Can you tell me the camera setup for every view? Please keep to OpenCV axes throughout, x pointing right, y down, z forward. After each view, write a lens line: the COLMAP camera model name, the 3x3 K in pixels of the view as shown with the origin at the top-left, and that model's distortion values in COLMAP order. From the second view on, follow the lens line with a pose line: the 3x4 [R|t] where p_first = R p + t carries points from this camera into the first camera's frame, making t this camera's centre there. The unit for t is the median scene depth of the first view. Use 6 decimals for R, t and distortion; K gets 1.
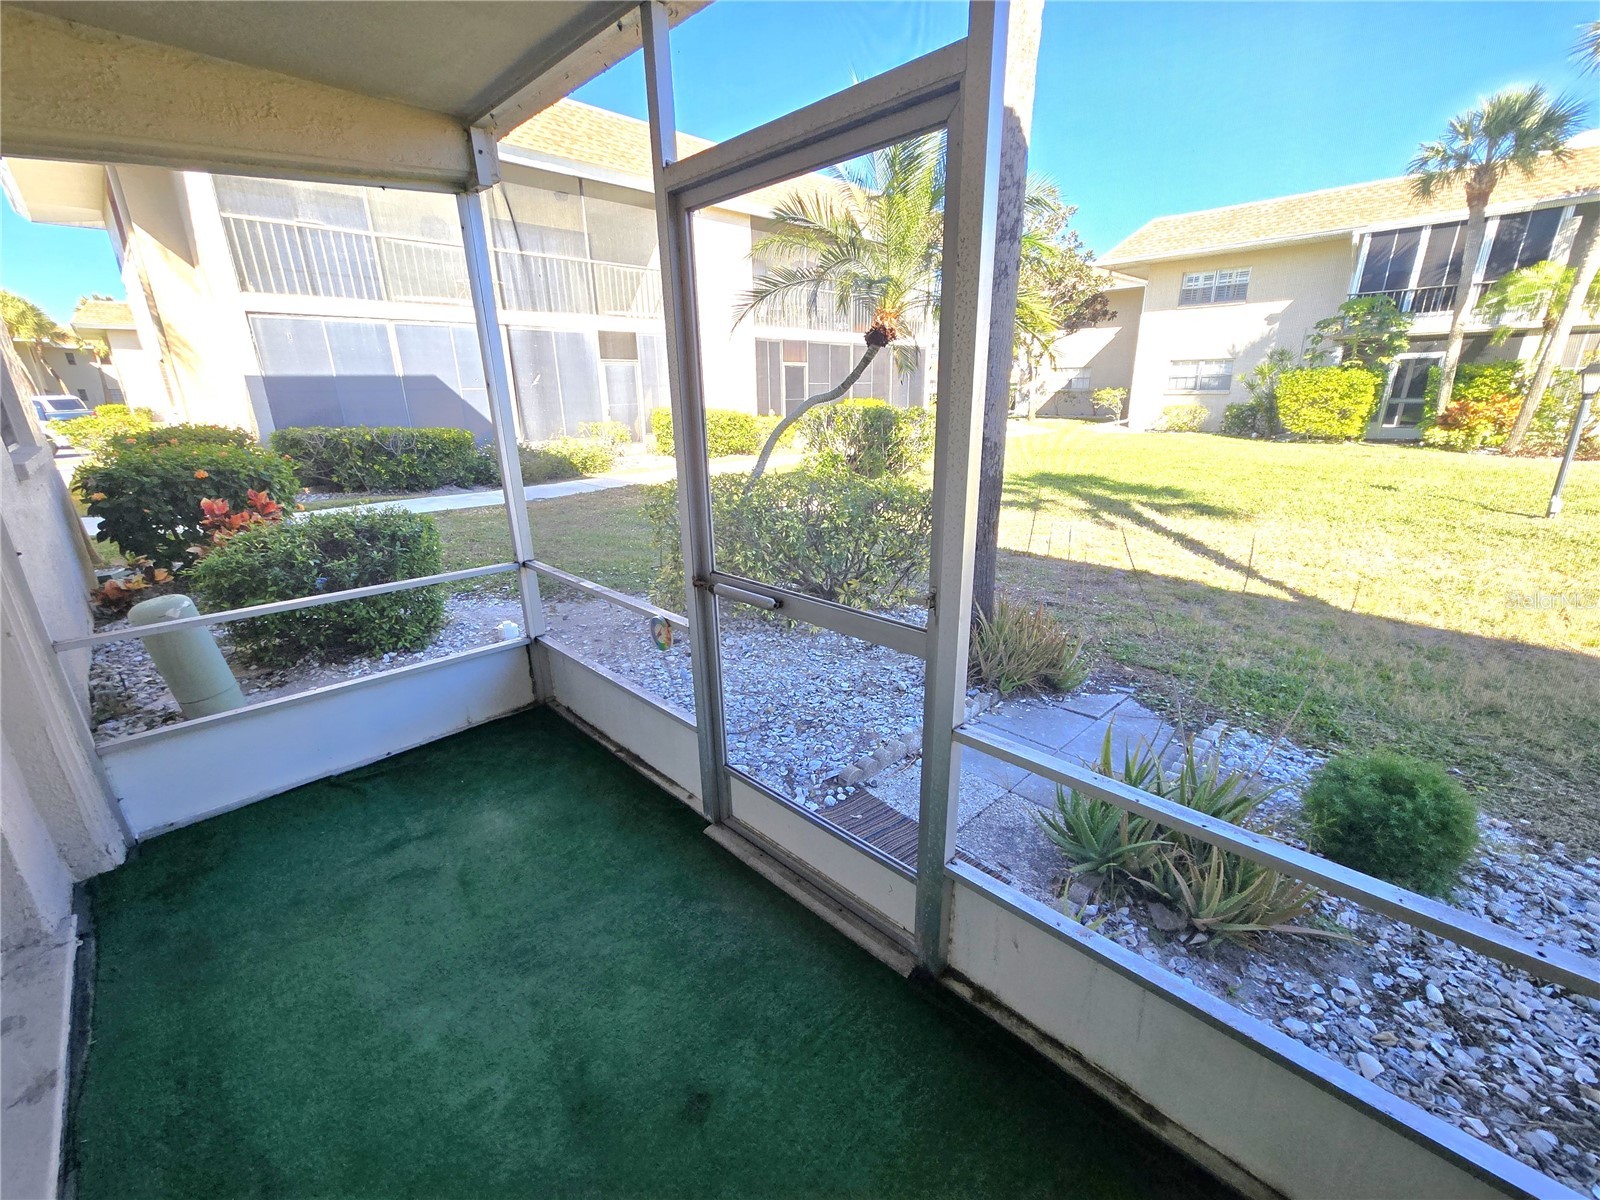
lens RADIAL K [[646.6, 0, 803.0], [0, 646.6, 599.8], [0, 0, 1]] dist [-0.002013, 0.001380]
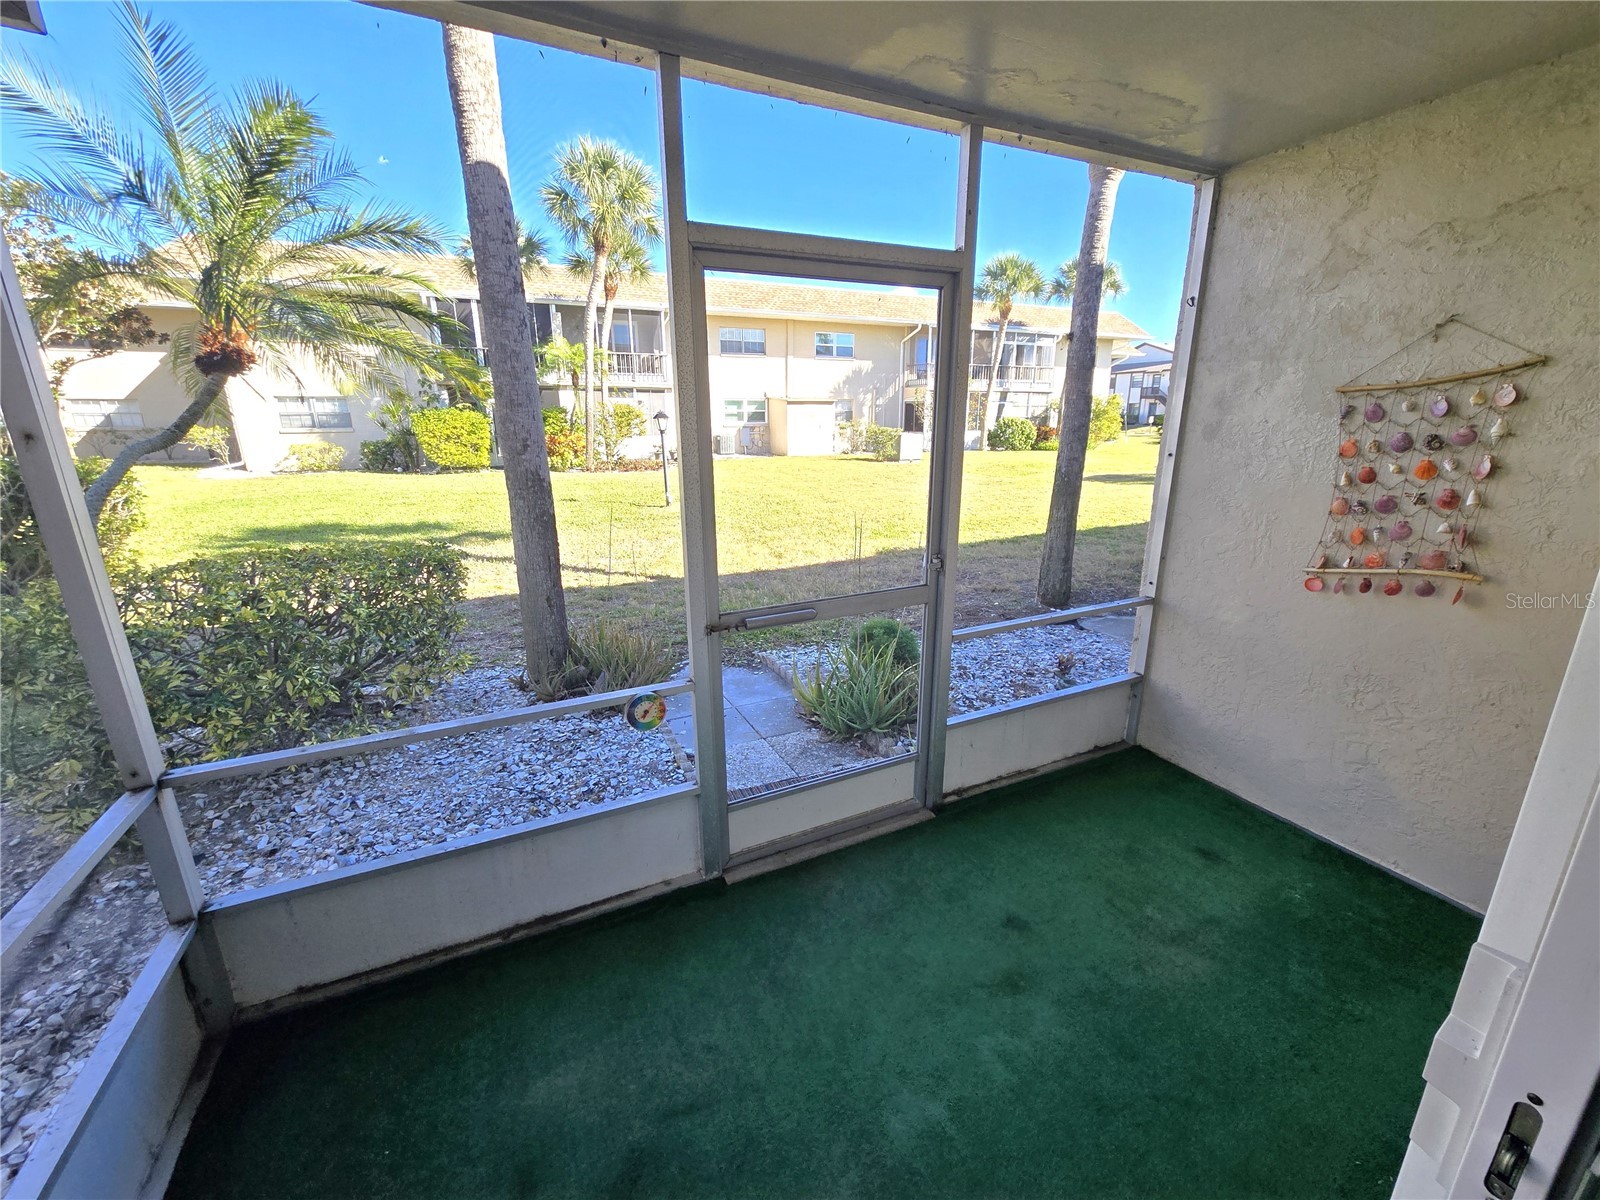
lens RADIAL K [[646.6, 0, 800.5], [0, 646.6, 597.5], [0, 0, 1]] dist [-0.002013, 0.001380]
pose [[0.348367, -0.242706, 0.905392, -0.089646], [0.292674, 0.945772, 0.140919, -0.015587], [-0.890496, 0.215893, 0.400509, 0.042117]]
